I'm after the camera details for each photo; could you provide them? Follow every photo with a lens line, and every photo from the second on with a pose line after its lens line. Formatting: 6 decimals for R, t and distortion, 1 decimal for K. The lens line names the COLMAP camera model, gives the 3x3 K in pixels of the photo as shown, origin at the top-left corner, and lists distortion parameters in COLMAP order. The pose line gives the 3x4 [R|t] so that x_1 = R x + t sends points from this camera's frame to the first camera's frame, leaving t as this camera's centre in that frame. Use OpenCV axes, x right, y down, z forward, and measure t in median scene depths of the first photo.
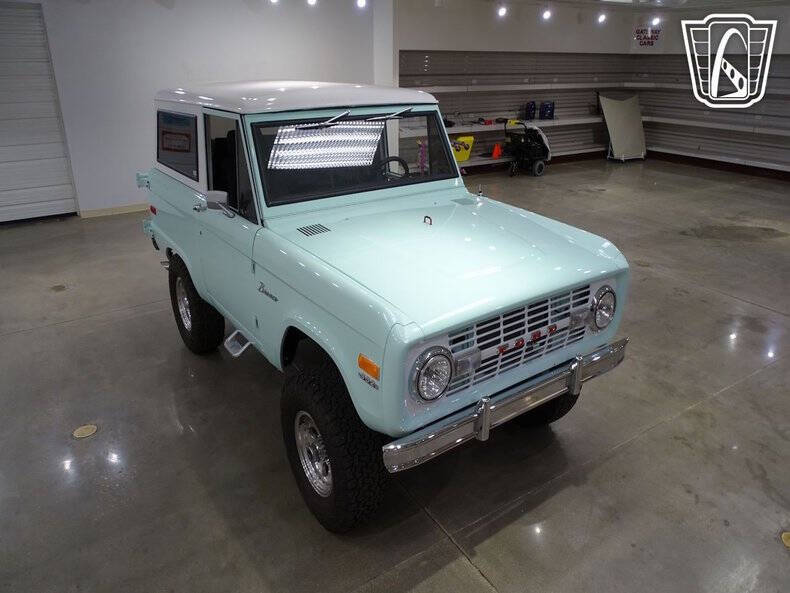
lens RADIAL K [[602.9, 0, 407.7], [0, 602.9, 260.3], [0, 0, 1]] dist [0.009805, 0.003820]
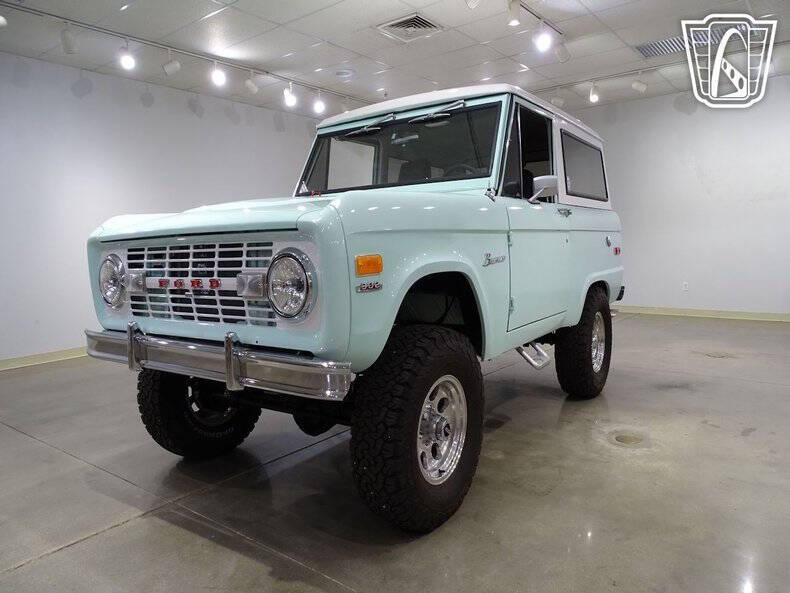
lens RADIAL K [[573.5, 0, 395.5], [0, 573.5, 298.1], [0, 0, 1]] dist [-0.005143, -0.001647]
pose [[0.286074, 0.059788, -0.956341, 0.932184], [-0.287960, 0.957281, -0.026292, 0.075611], [0.913915, 0.282910, 0.291070, 0.911492]]
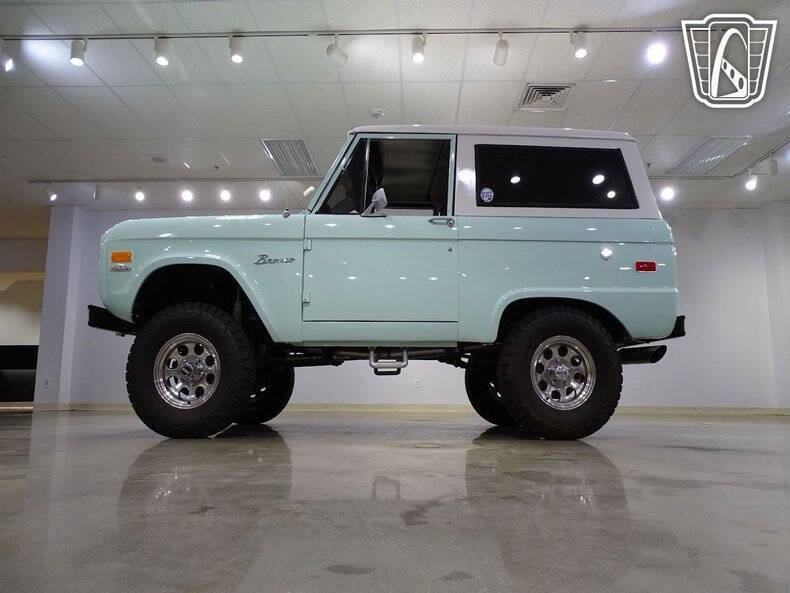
lens RADIAL K [[583.9, 0, 396.1], [0, 583.9, 298.9], [0, 0, 1]] dist [-0.006286, -0.006099]
pose [[-0.614978, -0.138417, -0.776301, 0.873733], [-0.282849, 0.957682, 0.053312, -0.097512], [0.736070, 0.252362, -0.628104, 2.163332]]
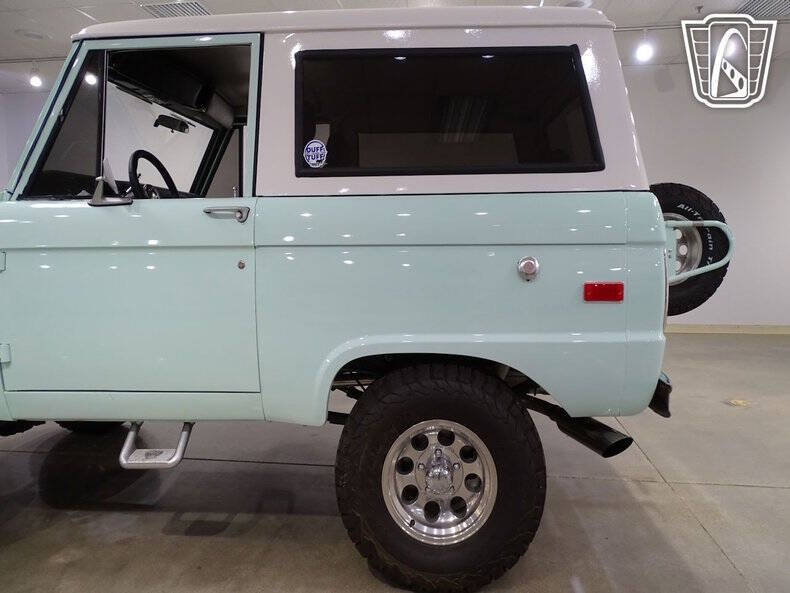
lens RADIAL K [[623.6, 0, 395.0], [0, 623.6, 296.5], [0, 0, 1]] dist [0.000862, -0.004978]
pose [[-0.687967, 0.050660, -0.723971, 0.323213], [-0.246631, 0.921872, 0.298873, -0.365153], [0.682550, 0.384169, -0.621723, 2.049327]]
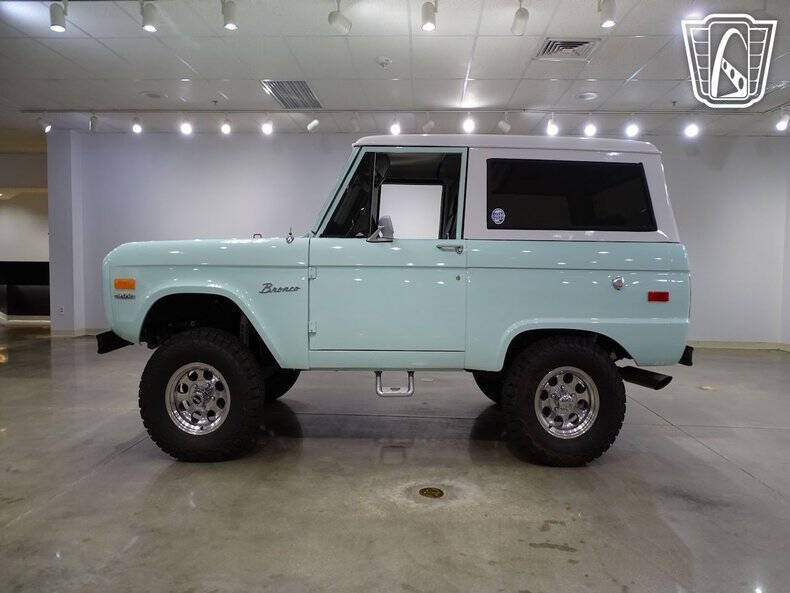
lens RADIAL K [[585.9, 0, 395.9], [0, 585.9, 290.9], [0, 0, 1]] dist [-0.009846, -0.001234]
pose [[-0.626625, 0.008392, -0.779275, 0.881884], [-0.283846, 0.928800, 0.238247, -0.363255], [0.725790, 0.370486, -0.579628, 2.072296]]
